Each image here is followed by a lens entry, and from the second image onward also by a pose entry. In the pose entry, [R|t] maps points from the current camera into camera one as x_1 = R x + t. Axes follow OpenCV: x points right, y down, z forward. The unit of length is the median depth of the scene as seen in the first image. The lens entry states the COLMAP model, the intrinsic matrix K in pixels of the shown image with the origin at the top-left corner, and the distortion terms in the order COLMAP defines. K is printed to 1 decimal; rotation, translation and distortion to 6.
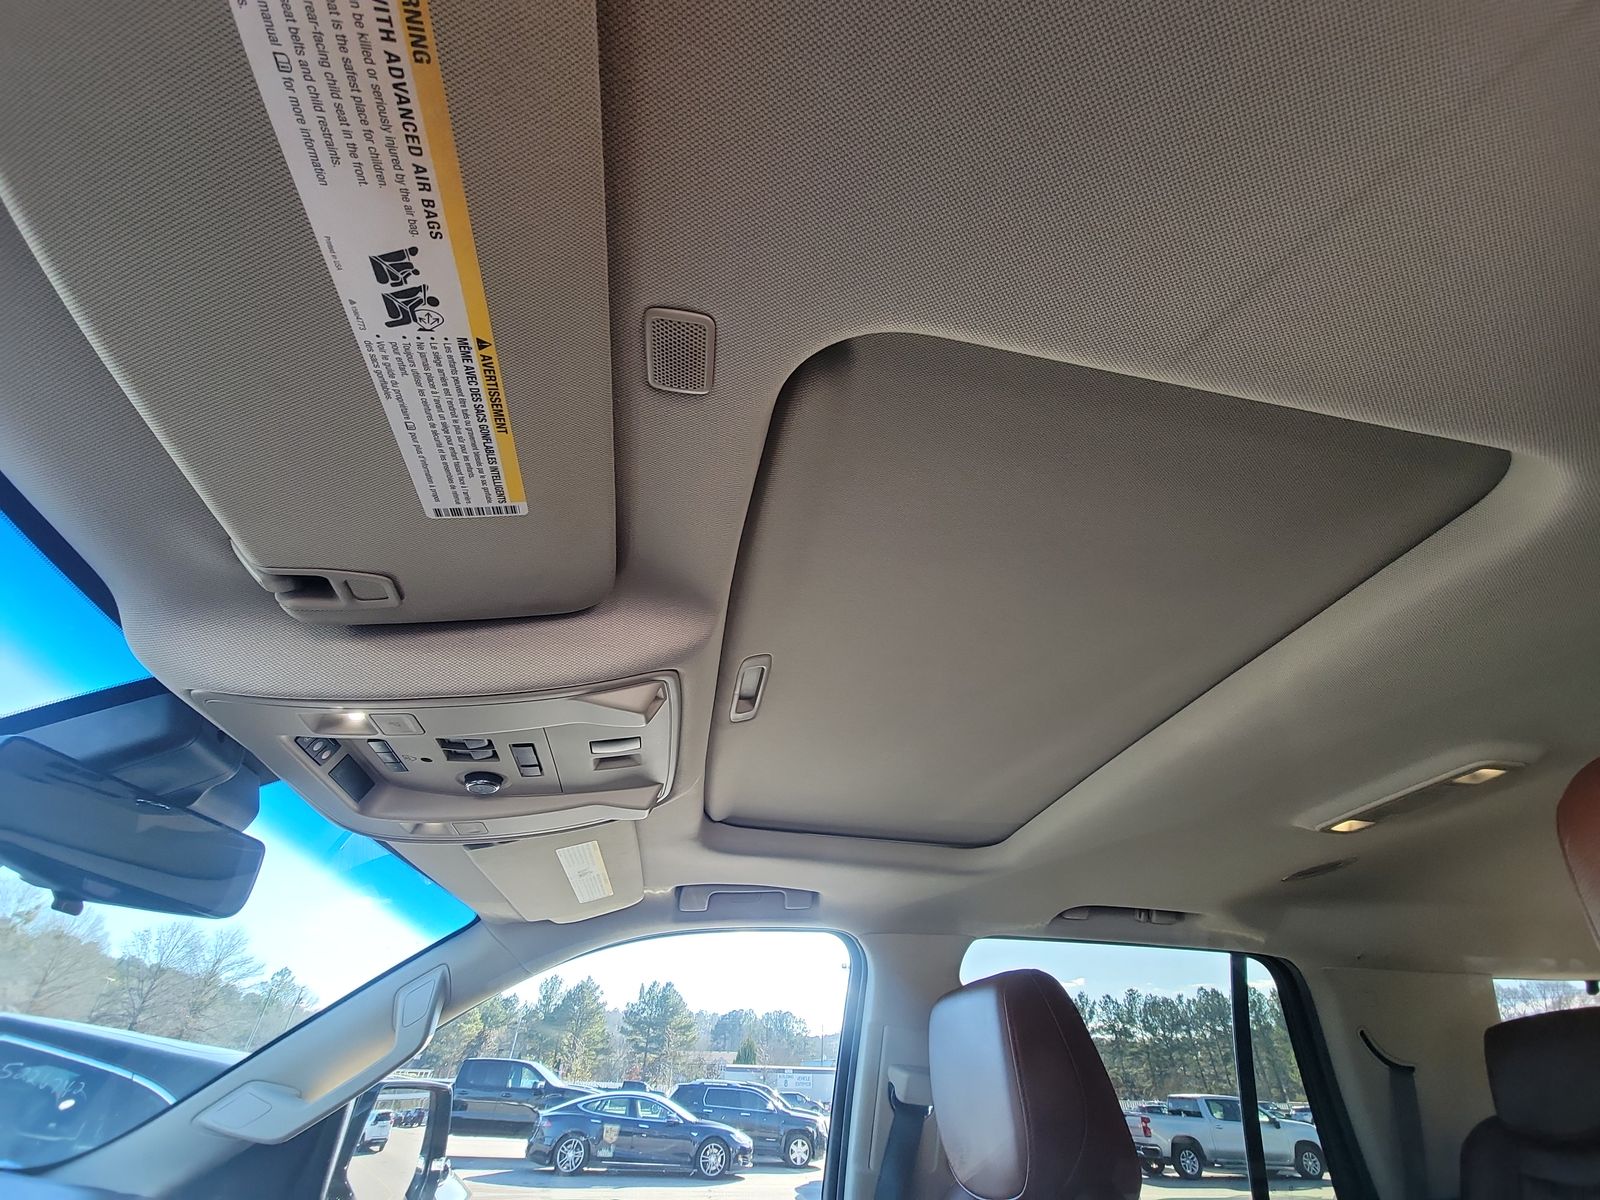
lens RADIAL K [[641.6, 0, 810.2], [0, 641.6, 601.3], [0, 0, 1]] dist [0.010153, -0.010828]
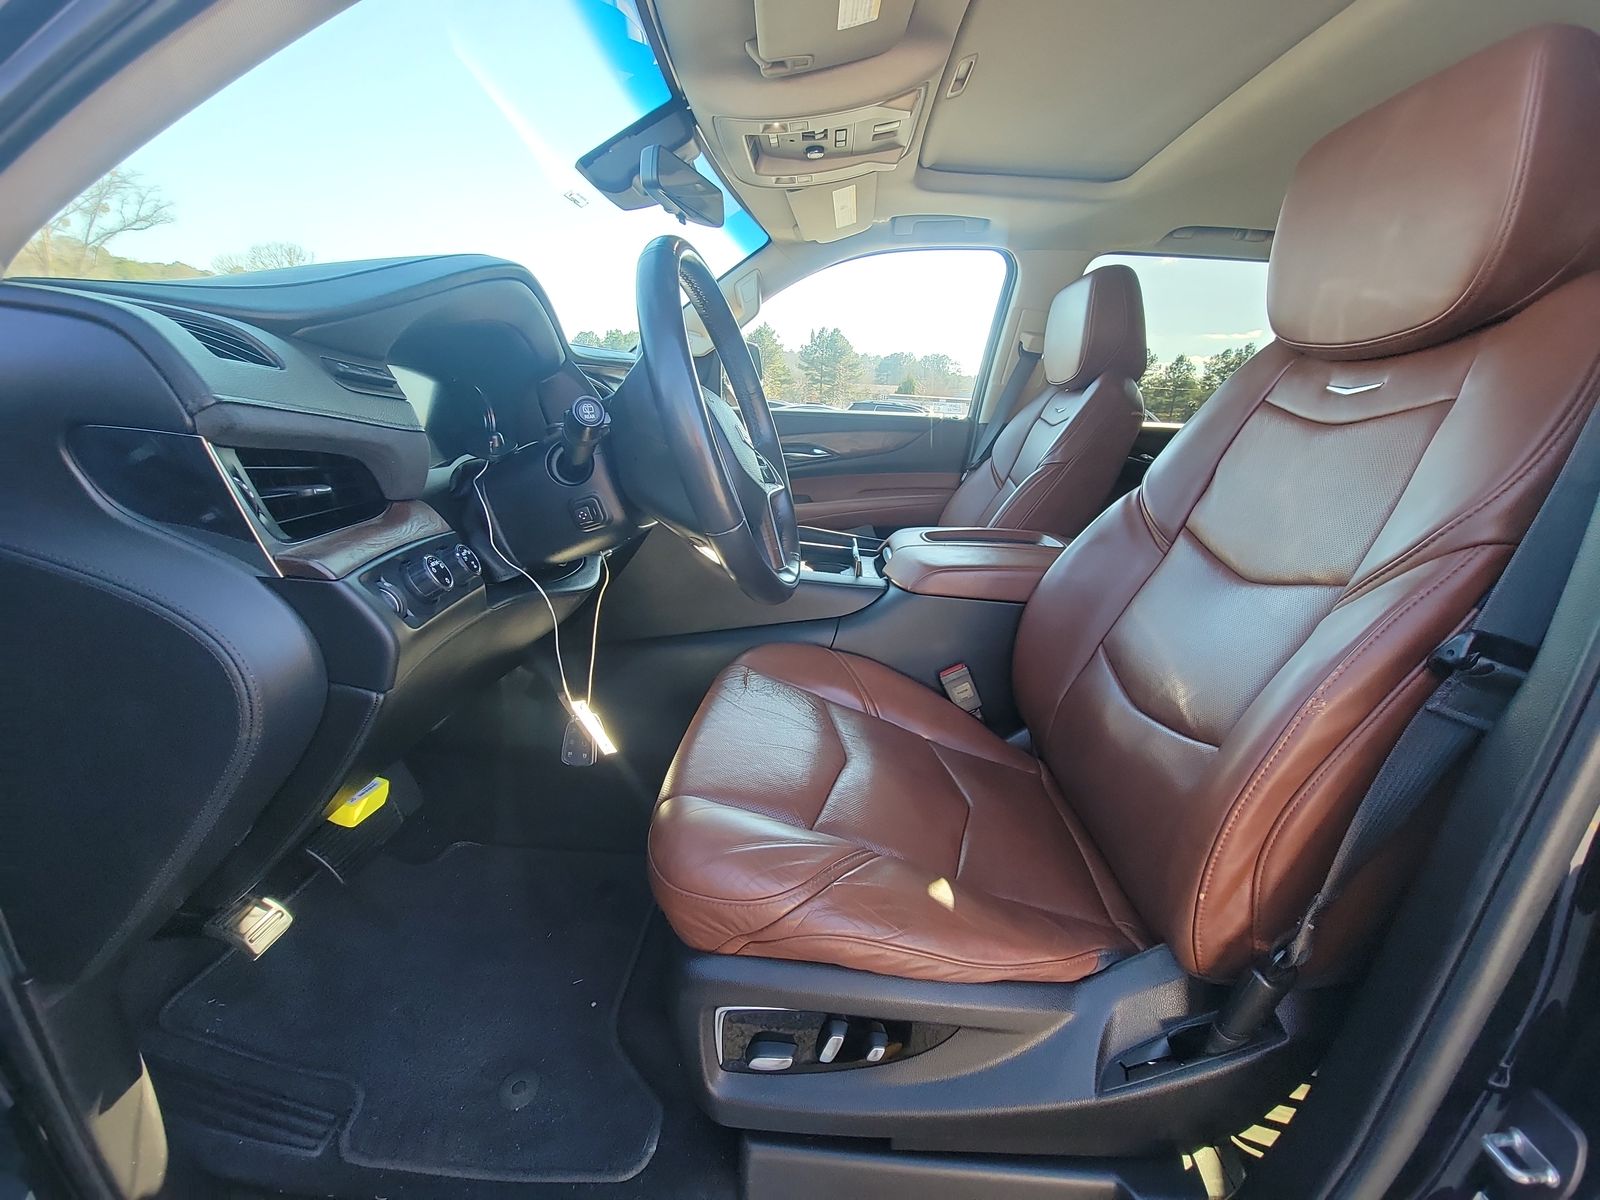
lens RADIAL K [[641.6, 0, 810.2], [0, 641.6, 601.3], [0, 0, 1]] dist [0.010153, -0.010828]
pose [[0.975159, 0.098578, -0.198362, -0.008257], [0.100999, 0.599126, 0.794259, -0.201793], [0.197140, -0.794563, 0.574287, -0.534957]]
